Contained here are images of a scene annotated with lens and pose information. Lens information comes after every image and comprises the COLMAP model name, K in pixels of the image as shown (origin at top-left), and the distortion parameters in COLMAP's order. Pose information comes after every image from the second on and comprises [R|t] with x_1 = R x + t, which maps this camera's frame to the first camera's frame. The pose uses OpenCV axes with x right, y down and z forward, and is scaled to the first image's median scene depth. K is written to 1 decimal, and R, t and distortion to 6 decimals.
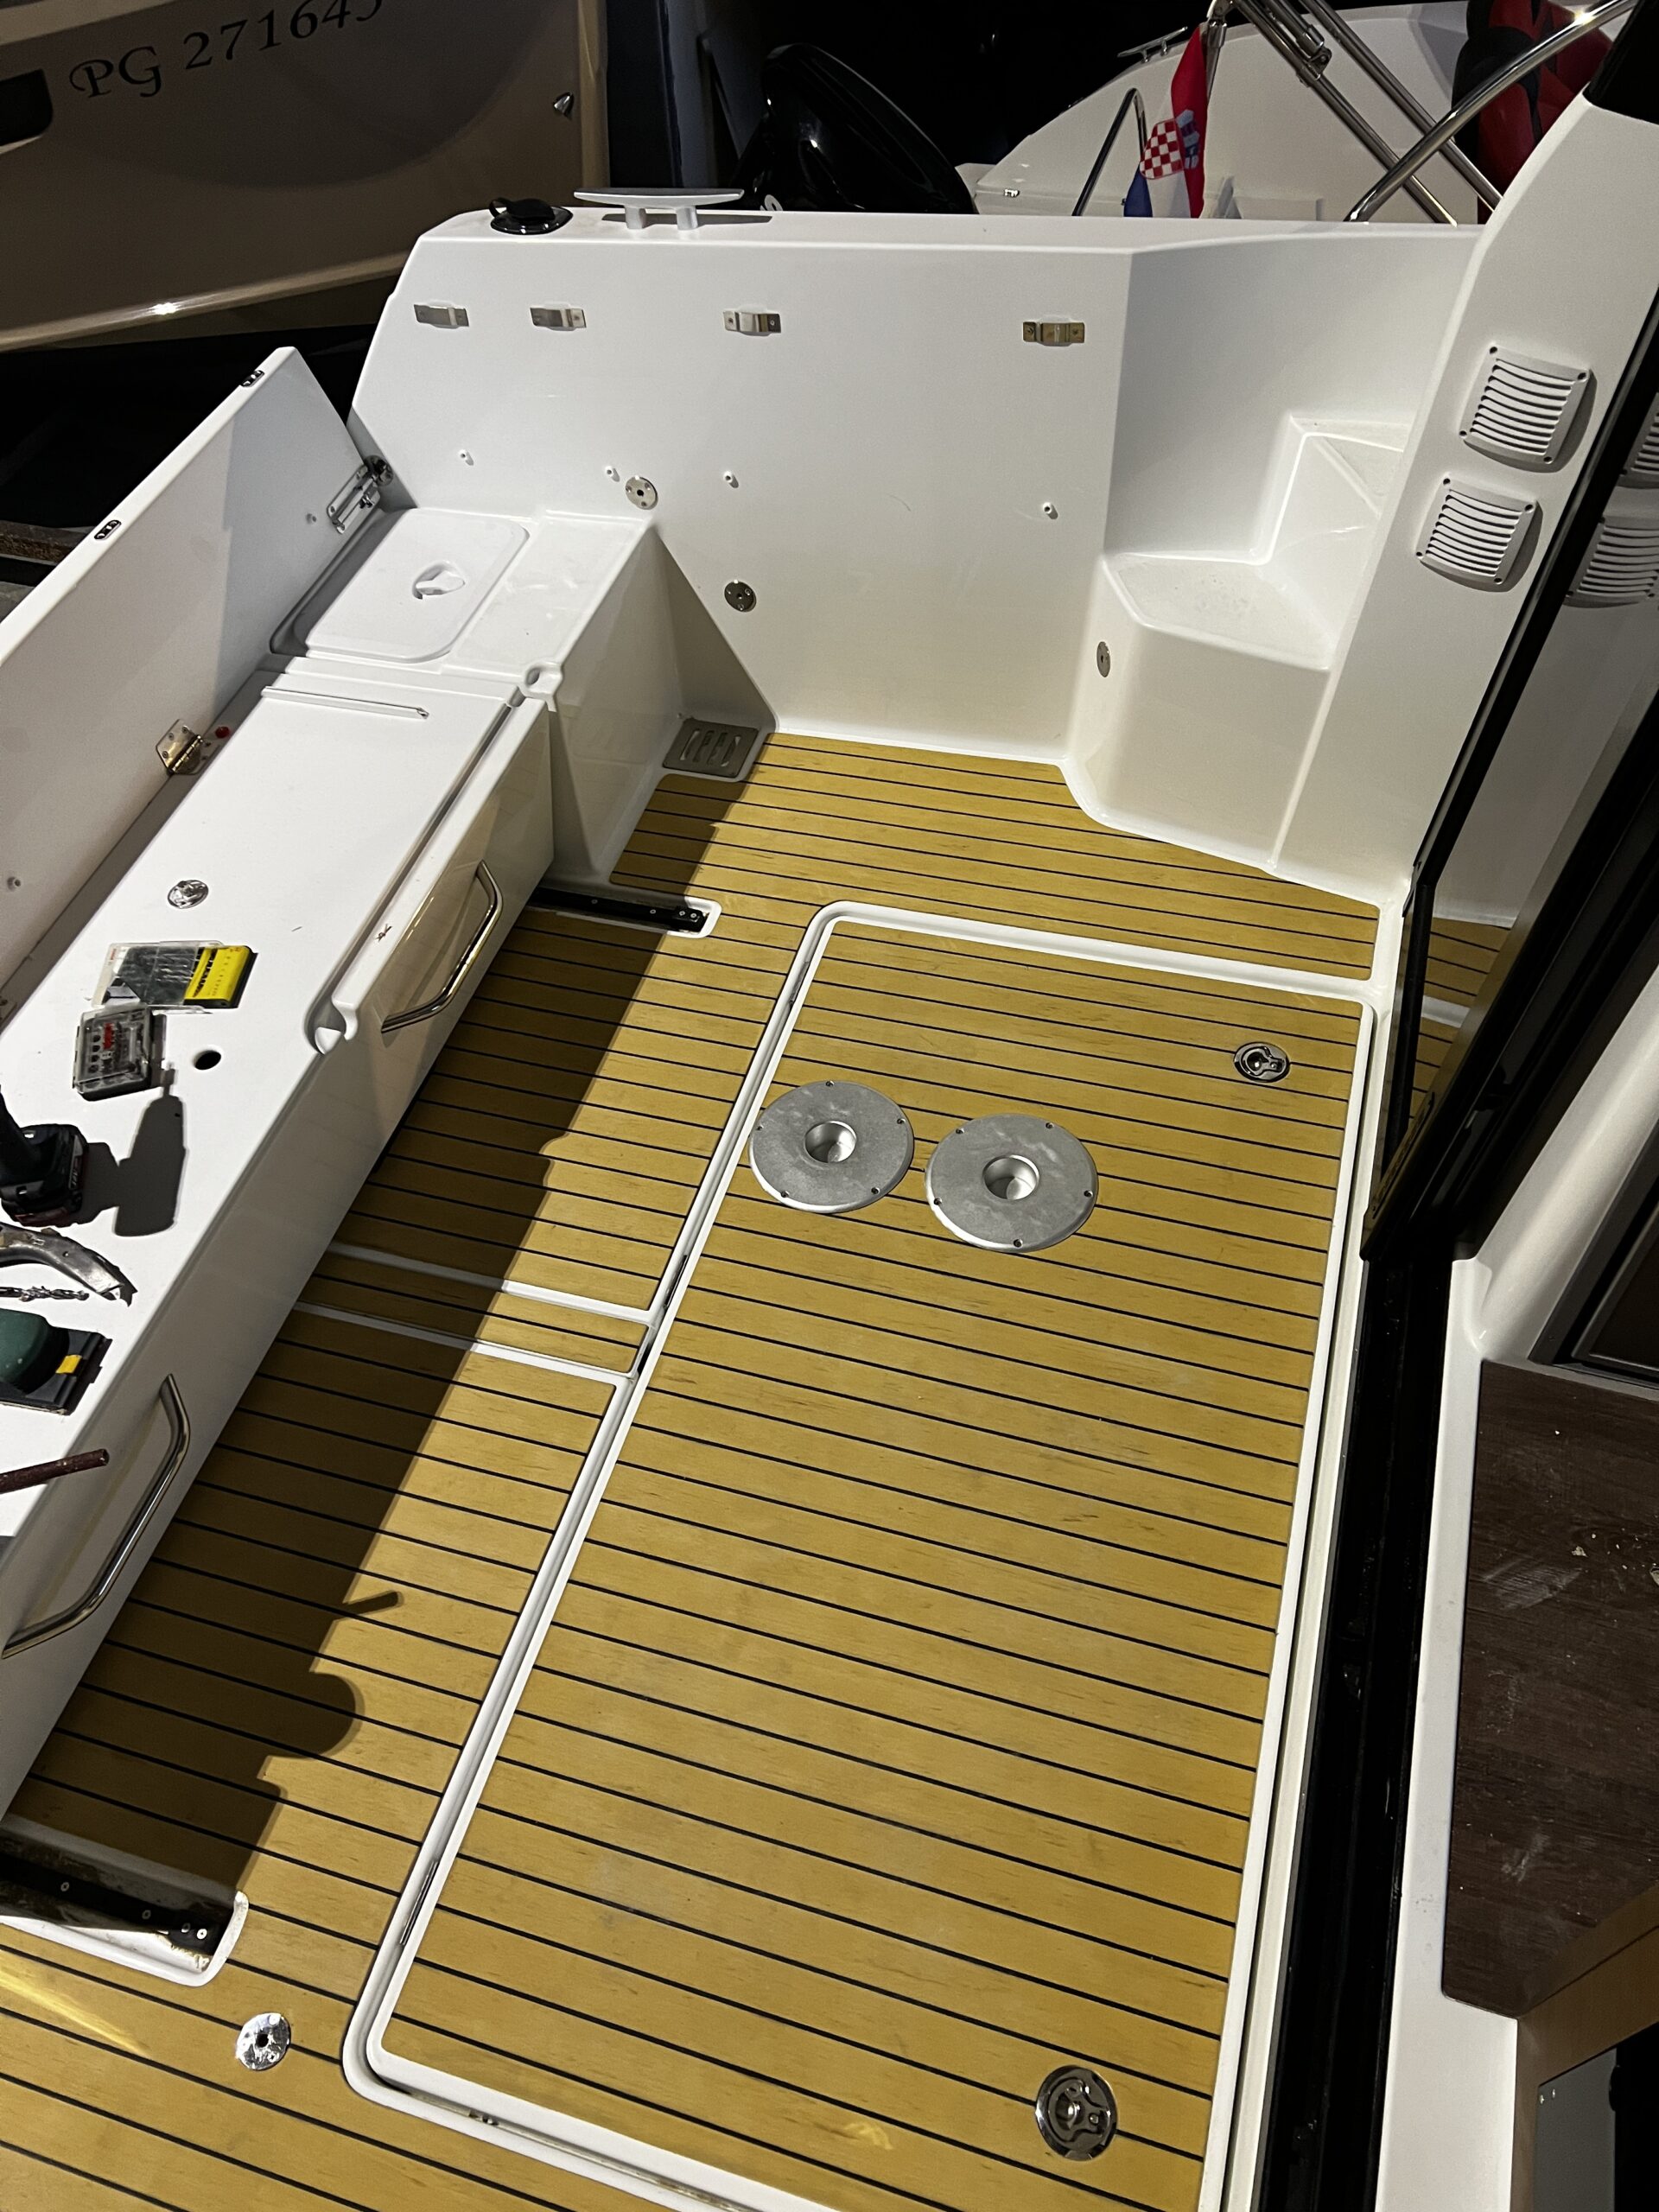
lens RADIAL K [[1658.9, 0, 821.7], [0, 1658.9, 1108.9], [0, 0, 1]] dist [0.076975, -0.093060]
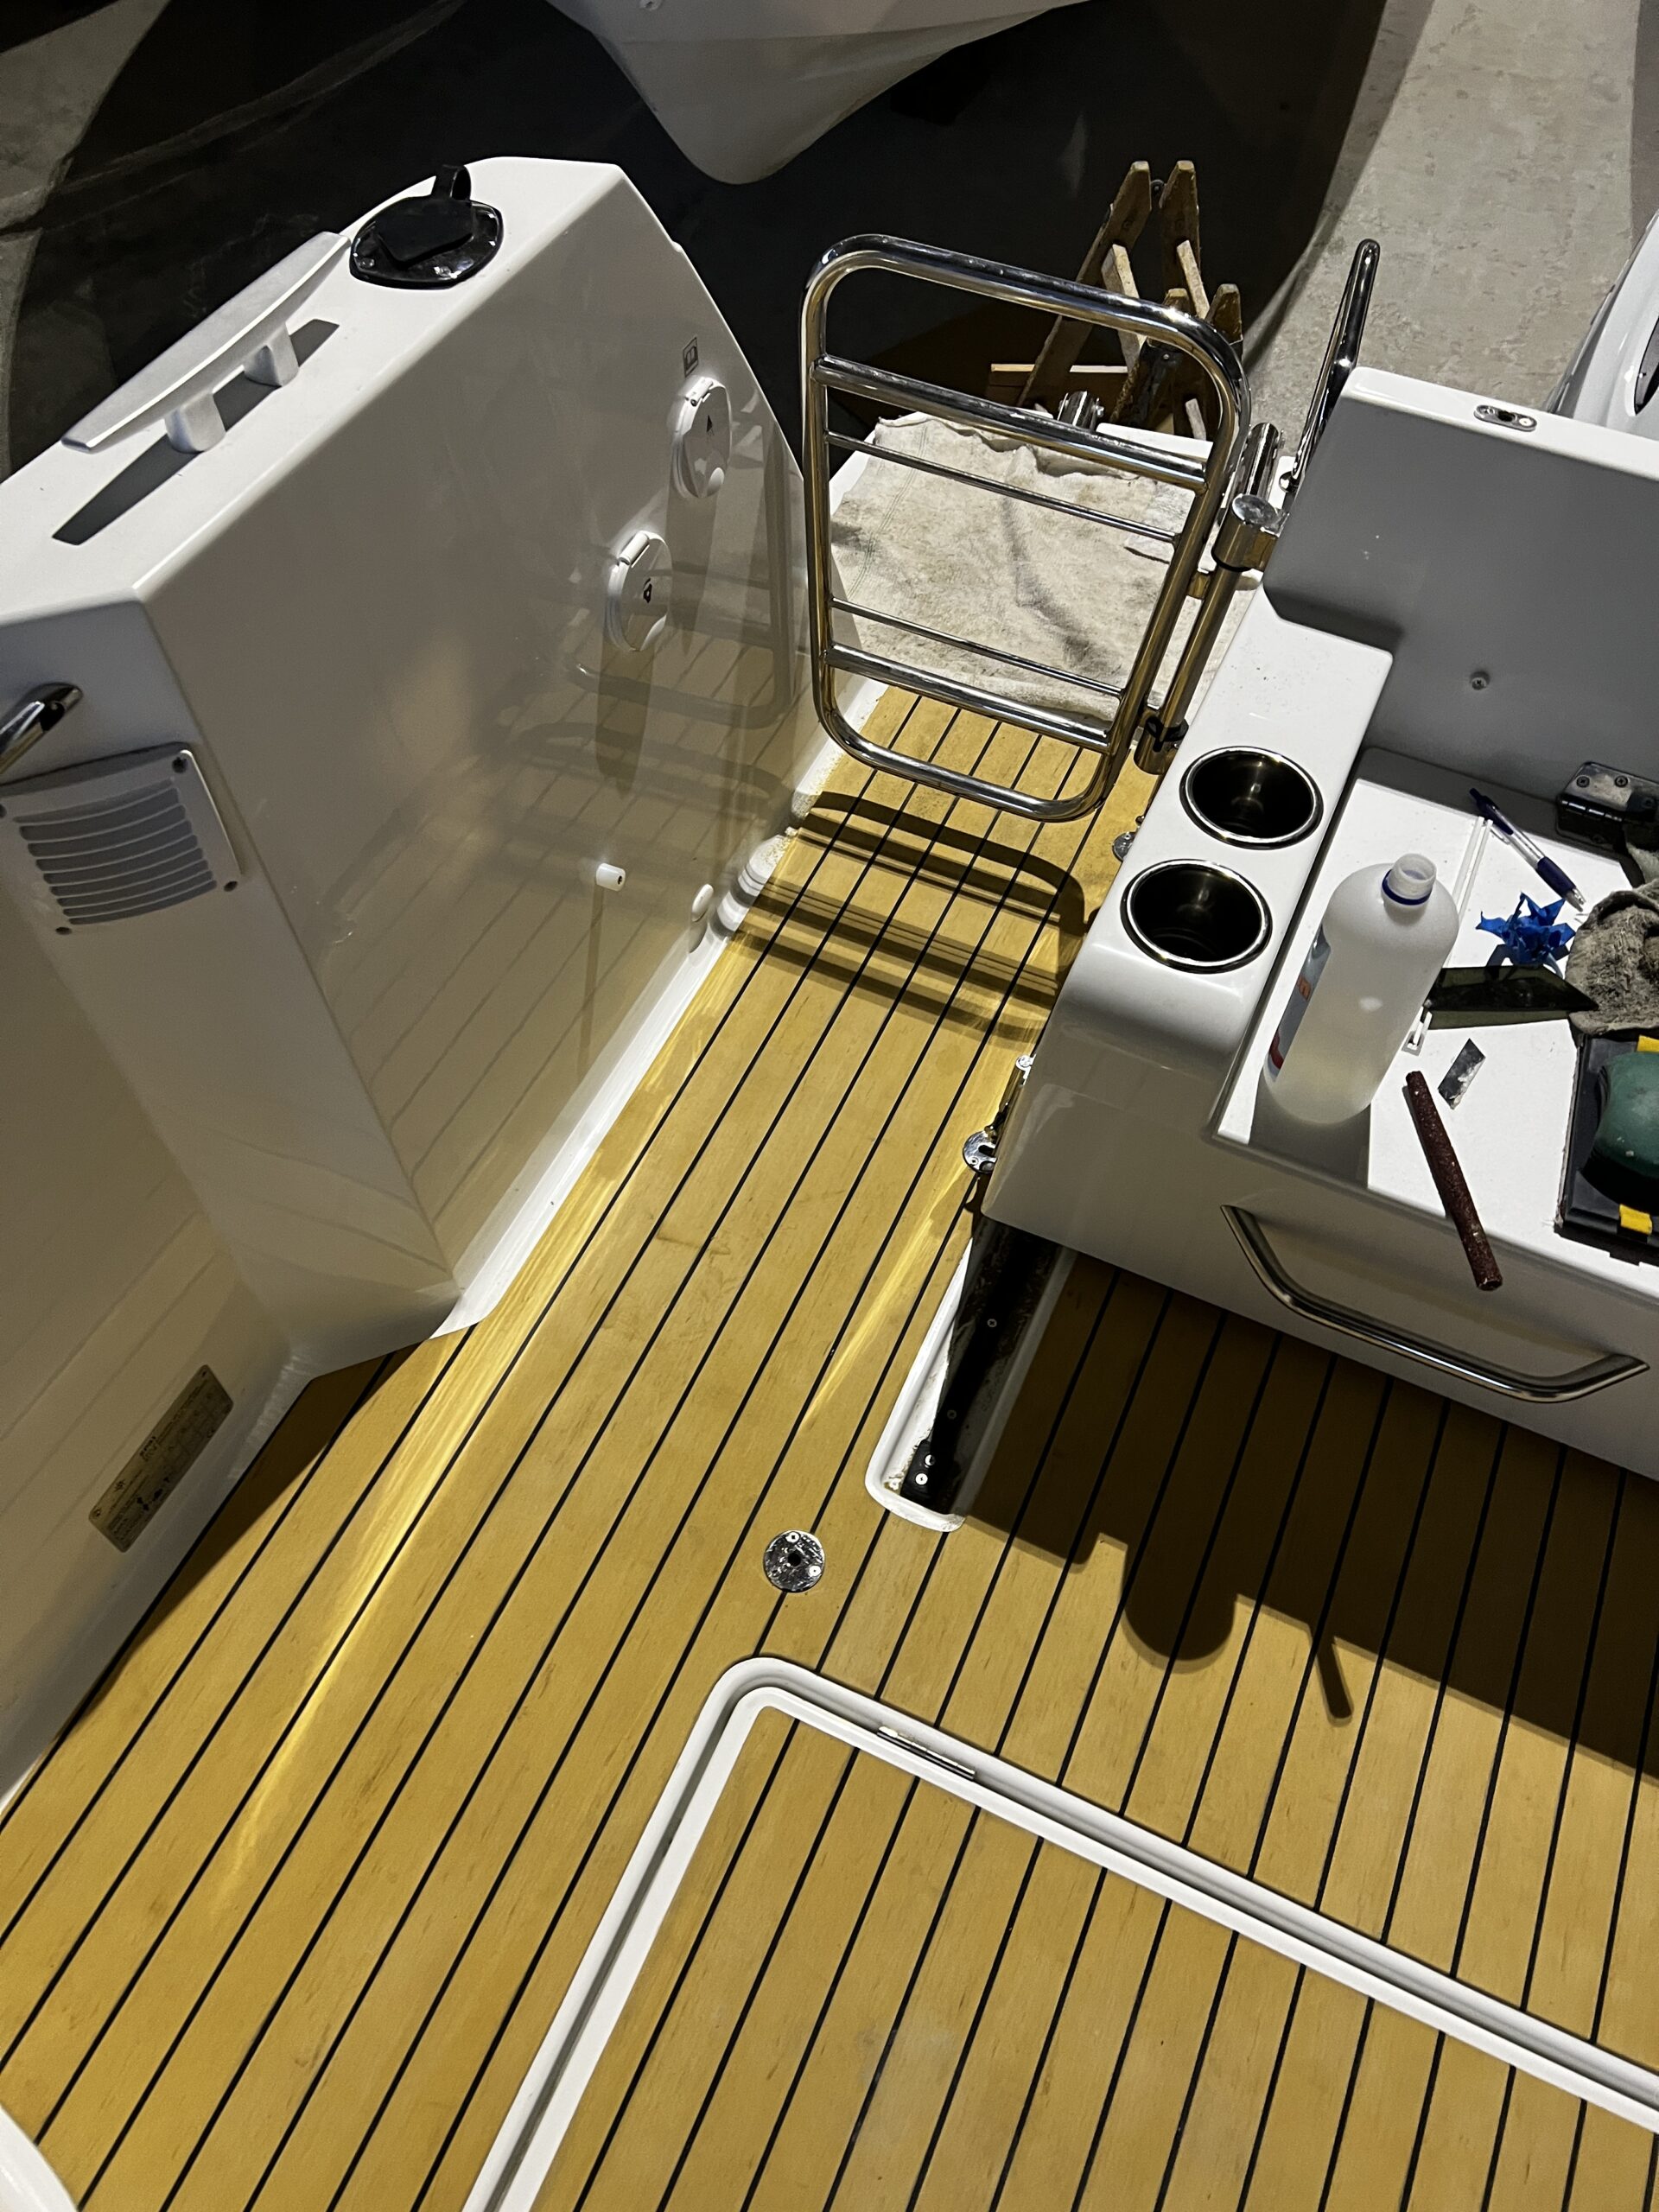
lens RADIAL K [[1658.9, 0, 821.7], [0, 1658.9, 1108.9], [0, 0, 1]] dist [0.076975, -0.093060]
pose [[-0.135537, 0.854213, -0.501946, -0.078144], [-0.791201, 0.211619, 0.573775, 0.010499], [0.596348, 0.474908, 0.647172, 0.264002]]
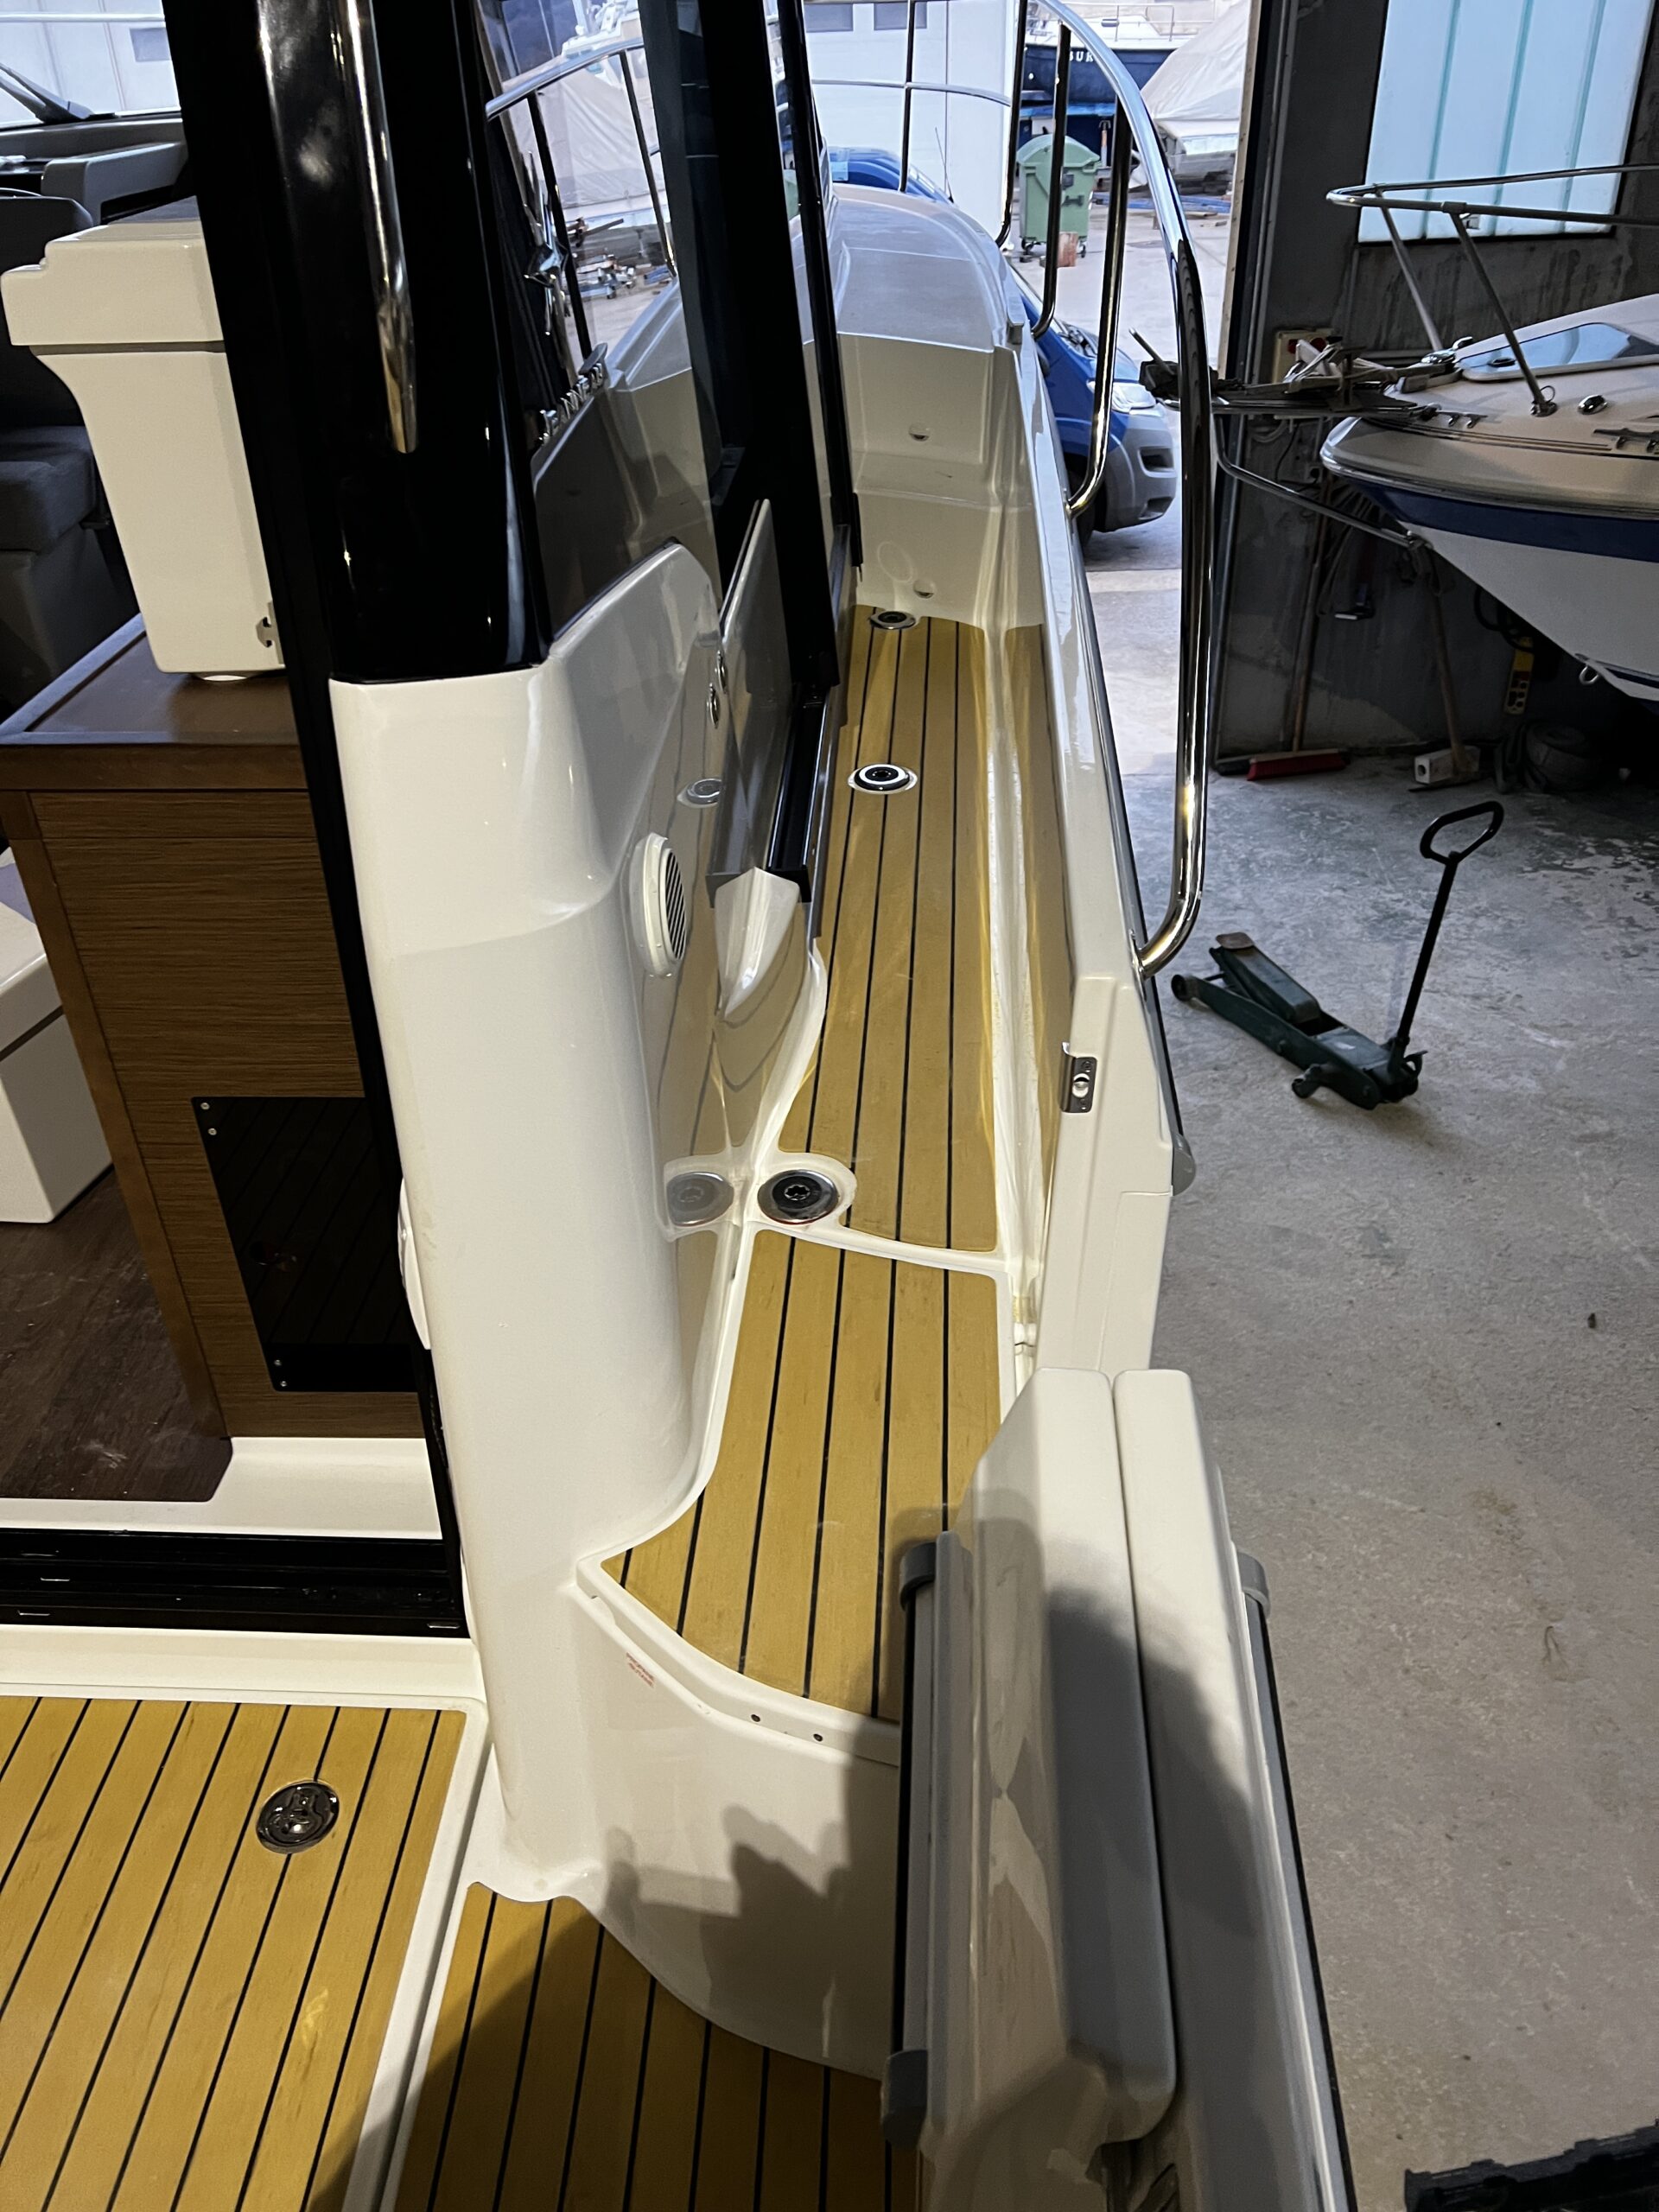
lens RADIAL K [[1658.9, 0, 821.7], [0, 1658.9, 1108.9], [0, 0, 1]] dist [0.076975, -0.093060]
pose [[-0.234291, -0.493833, 0.837399, -0.396192], [0.789553, 0.405900, 0.460273, 0.143710], [-0.567199, 0.769008, 0.294808, 0.134921]]
